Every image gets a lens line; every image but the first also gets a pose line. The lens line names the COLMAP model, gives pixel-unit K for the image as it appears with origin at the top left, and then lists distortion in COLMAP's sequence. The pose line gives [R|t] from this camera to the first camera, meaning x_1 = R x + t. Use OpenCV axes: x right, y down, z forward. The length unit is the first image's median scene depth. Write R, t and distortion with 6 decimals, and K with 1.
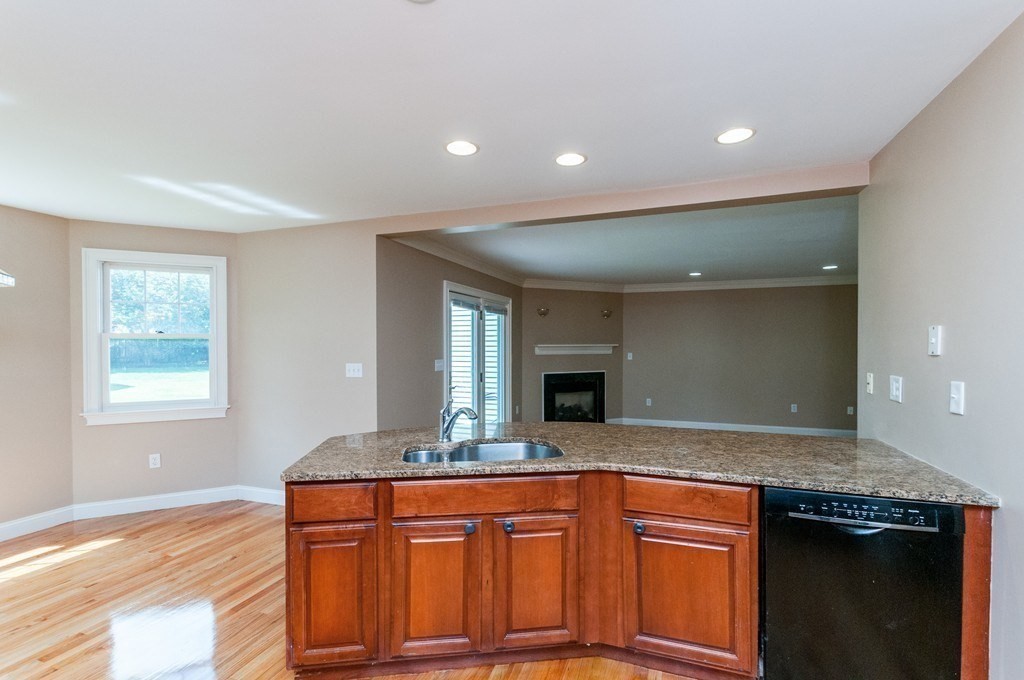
lens RADIAL K [[461.8, 0, 510.8], [0, 461.8, 343.8], [0, 0, 1]] dist [0.005722, -0.002157]
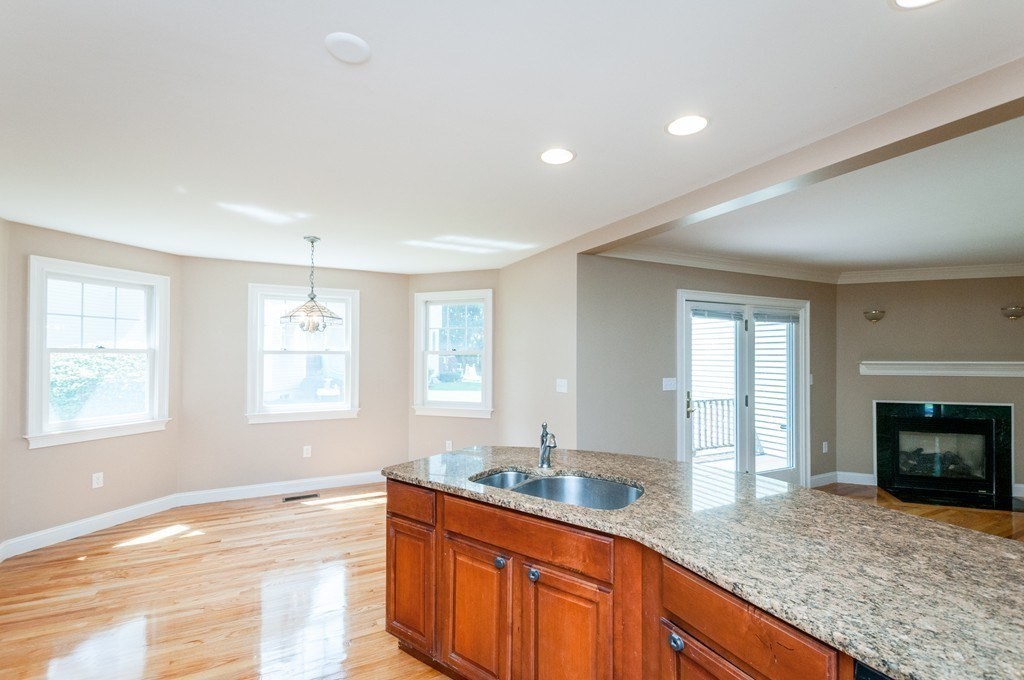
lens RADIAL K [[461.8, 0, 515.6], [0, 461.8, 345.0], [0, 0, 1]] dist [0.005722, -0.002157]
pose [[0.713168, -0.012920, -0.700875, 0.294368], [-0.002171, 0.999785, -0.020640, -0.012314], [0.700990, 0.016241, 0.712986, 0.167910]]
